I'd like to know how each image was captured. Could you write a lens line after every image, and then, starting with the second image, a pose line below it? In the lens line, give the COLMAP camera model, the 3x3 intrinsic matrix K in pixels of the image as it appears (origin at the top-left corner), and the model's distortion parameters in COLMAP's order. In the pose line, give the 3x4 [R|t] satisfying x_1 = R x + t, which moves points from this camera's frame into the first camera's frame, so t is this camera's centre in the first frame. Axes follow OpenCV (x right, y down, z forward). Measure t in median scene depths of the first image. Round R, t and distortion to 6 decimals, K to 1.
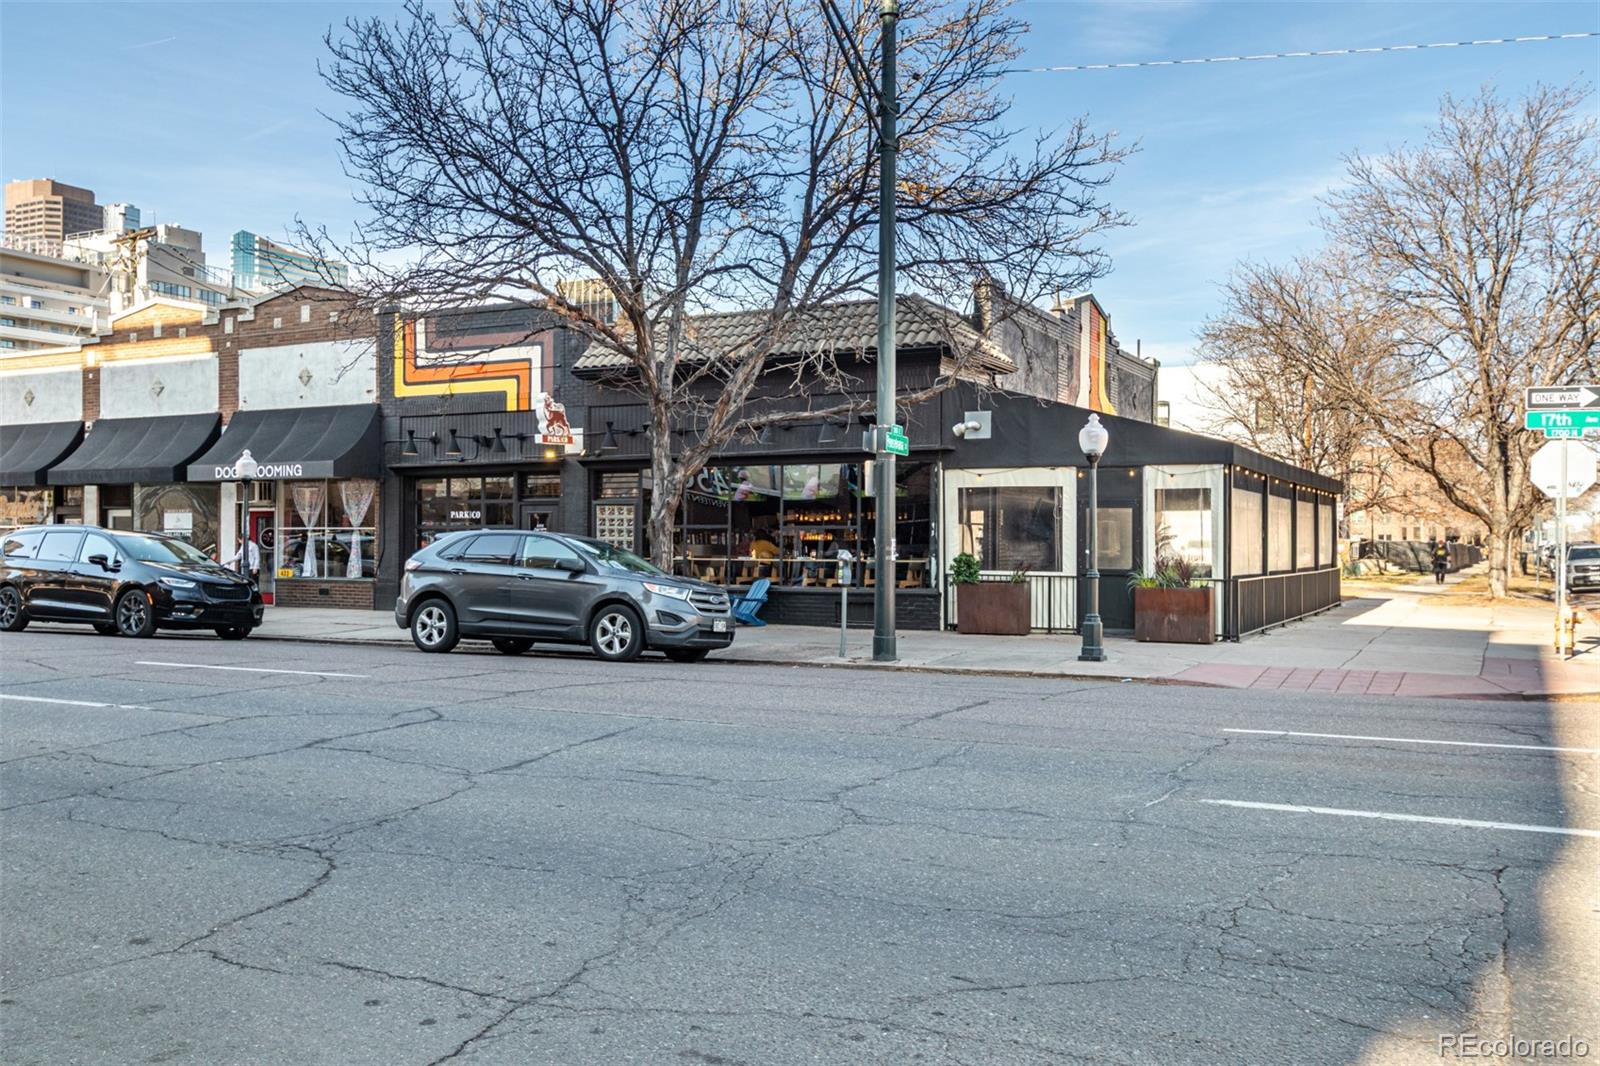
lens RADIAL K [[1426.8, 0, 800.4], [0, 1426.8, 535.7], [0, 0, 1]] dist [-0.016997, -0.016366]
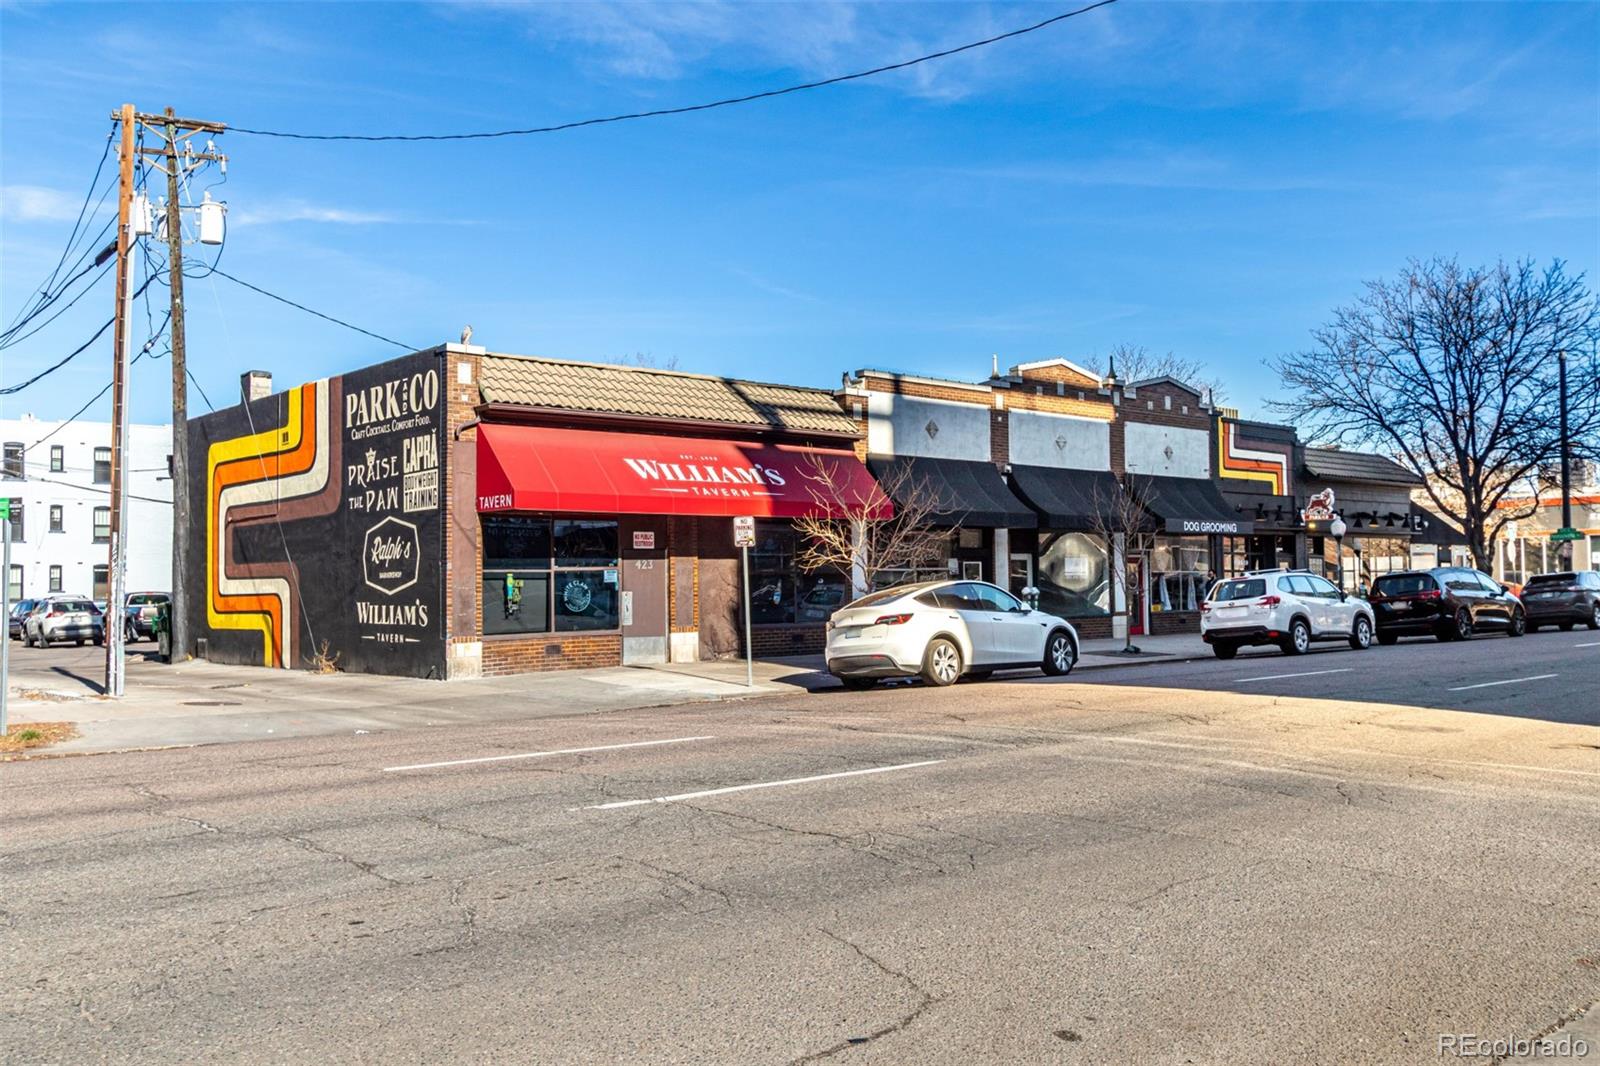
lens RADIAL K [[1426.8, 0, 800.8], [0, 1426.8, 533.7], [0, 0, 1]] dist [-0.016997, -0.016366]
pose [[0.342458, 0.029729, 0.939063, -1.621605], [0.006529, 0.999400, -0.034020, 0.001691], [-0.939511, 0.017781, 0.342058, 0.860944]]
